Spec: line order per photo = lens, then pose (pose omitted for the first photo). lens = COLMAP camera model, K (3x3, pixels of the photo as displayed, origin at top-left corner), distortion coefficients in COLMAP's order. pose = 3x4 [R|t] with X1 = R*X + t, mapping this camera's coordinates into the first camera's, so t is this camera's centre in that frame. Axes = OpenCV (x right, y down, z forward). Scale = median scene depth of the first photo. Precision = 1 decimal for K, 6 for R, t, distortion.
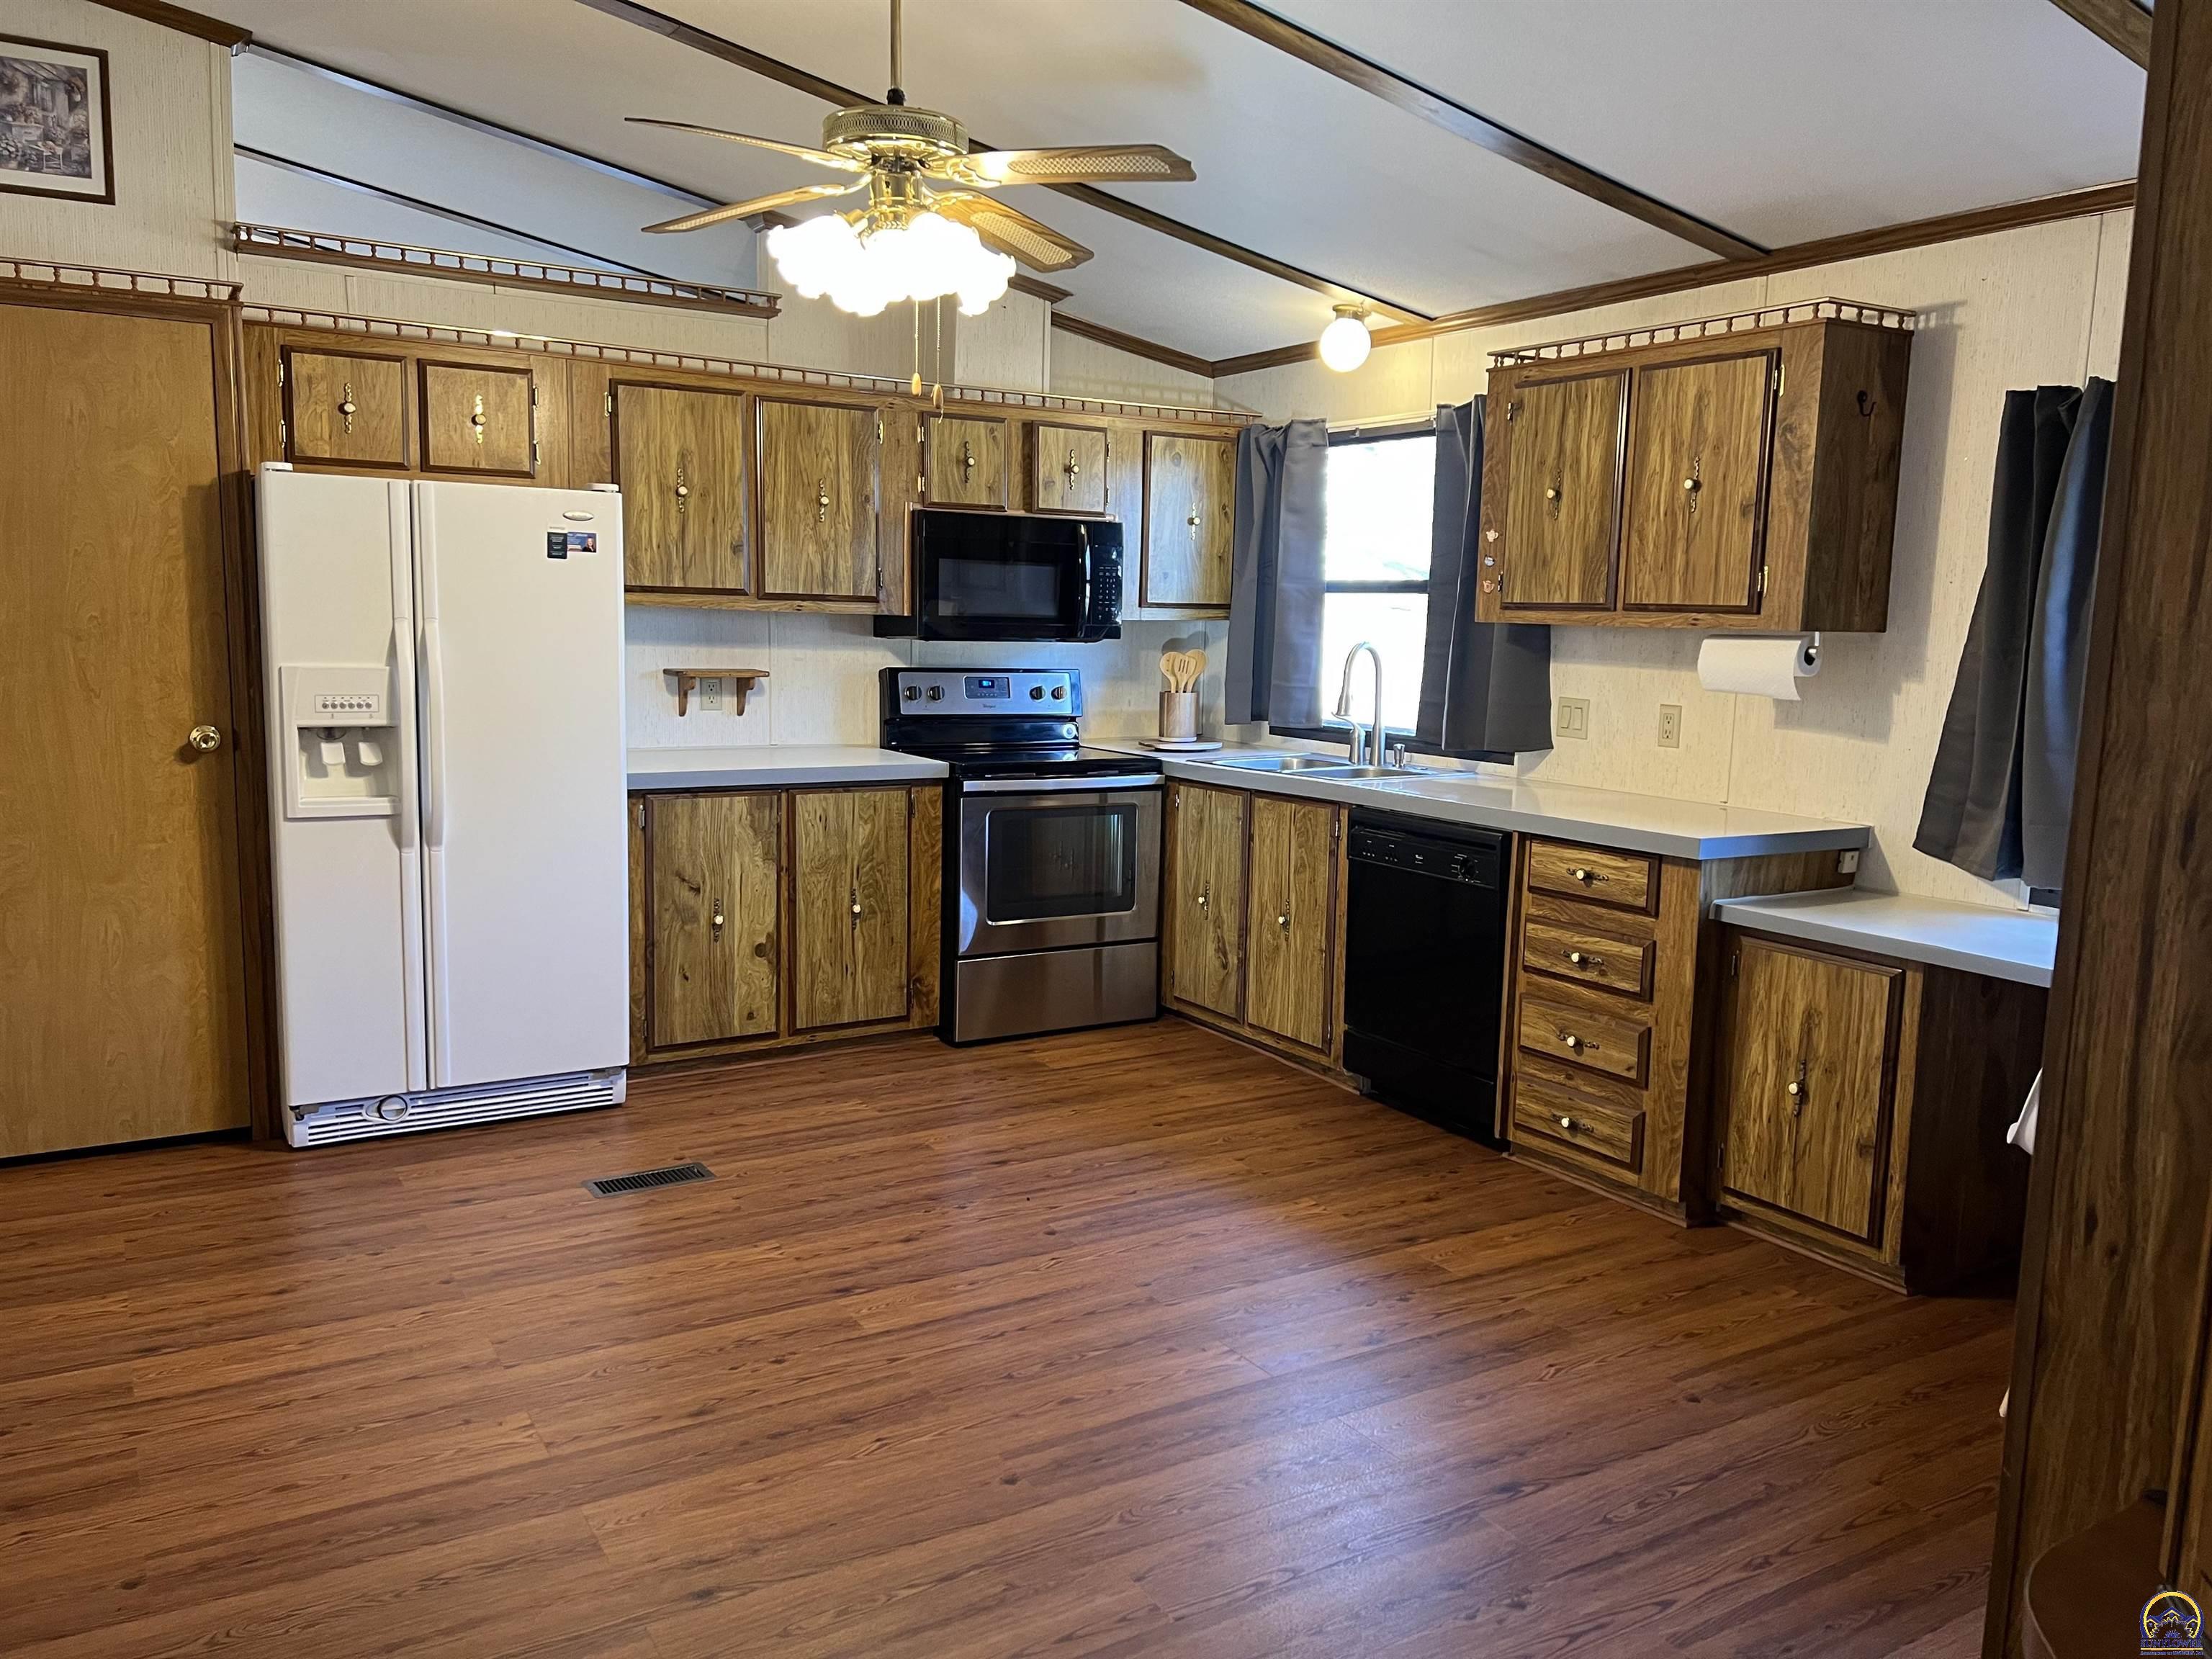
lens RADIAL K [[1653.5, 0, 1105.3], [0, 1653.5, 832.0], [0, 0, 1]] dist [0.010598, -0.005145]
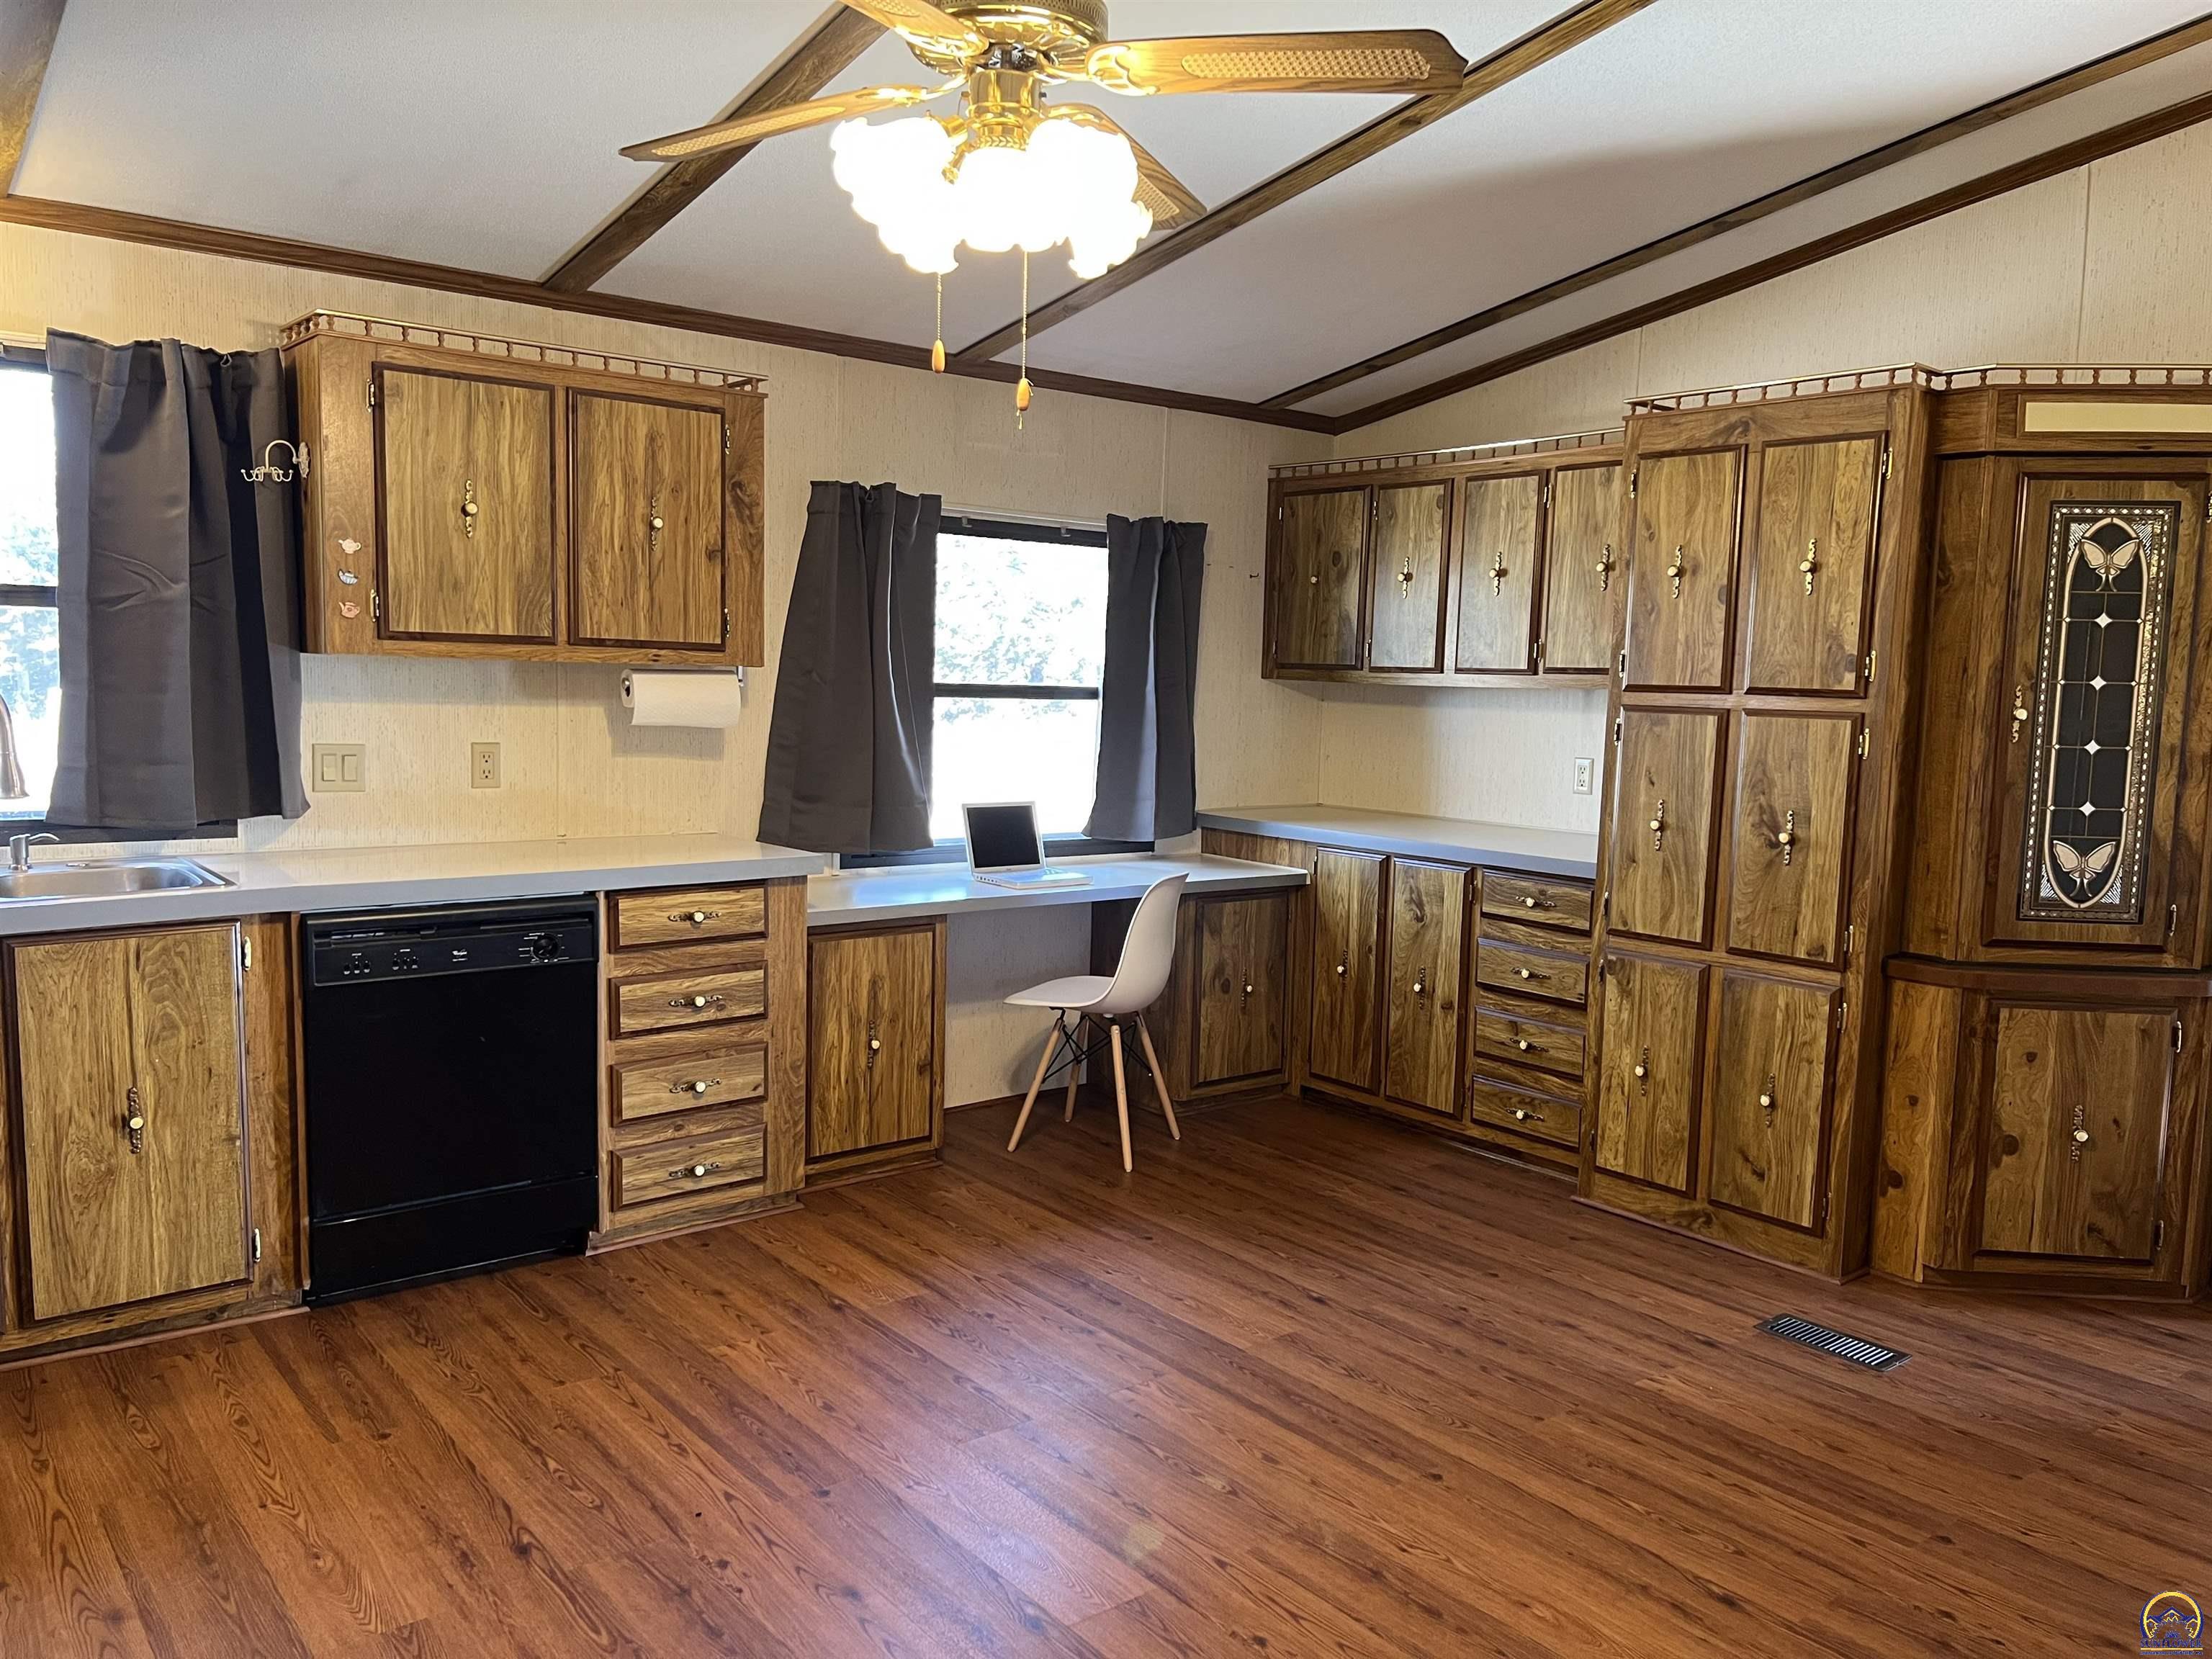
lens RADIAL K [[1653.5, 0, 1106.2], [0, 1653.5, 831.4], [0, 0, 1]] dist [0.010598, -0.005145]
pose [[-0.141747, -0.120479, 0.982544, -0.689067], [0.105099, 0.985124, 0.135957, -0.129017], [-0.984308, 0.122536, -0.126976, 0.857446]]
